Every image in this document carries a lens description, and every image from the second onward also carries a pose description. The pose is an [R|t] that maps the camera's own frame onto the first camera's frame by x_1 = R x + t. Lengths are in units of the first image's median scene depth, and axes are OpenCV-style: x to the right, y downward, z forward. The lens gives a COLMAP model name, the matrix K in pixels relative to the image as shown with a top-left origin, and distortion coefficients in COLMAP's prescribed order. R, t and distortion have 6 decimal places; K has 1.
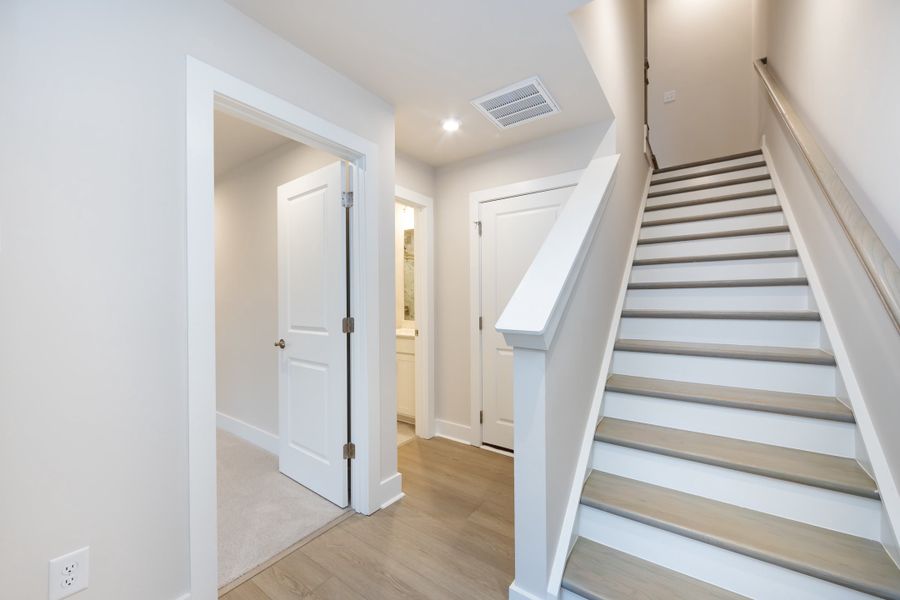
lens RADIAL K [[353.1, 0, 449.7], [0, 353.1, 300.7], [0, 0, 1]] dist [-0.001423, -0.000680]
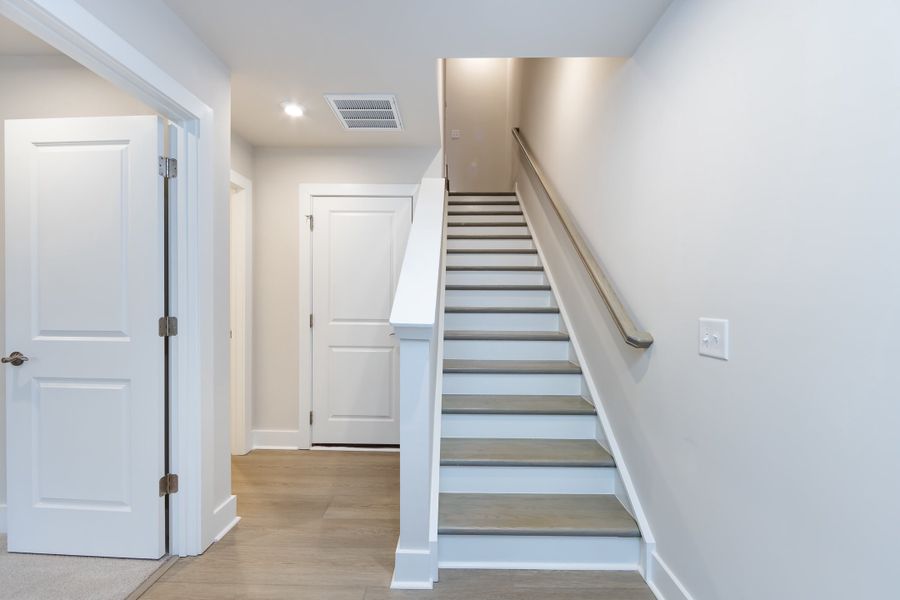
lens RADIAL K [[353.1, 0, 446.6], [0, 353.1, 300.8], [0, 0, 1]] dist [-0.001423, -0.000680]
pose [[0.820922, 0.007522, 0.570990, -0.217903], [-0.011019, 0.999936, 0.002669, 0.002676], [-0.570934, -0.008482, 0.820952, -0.006077]]
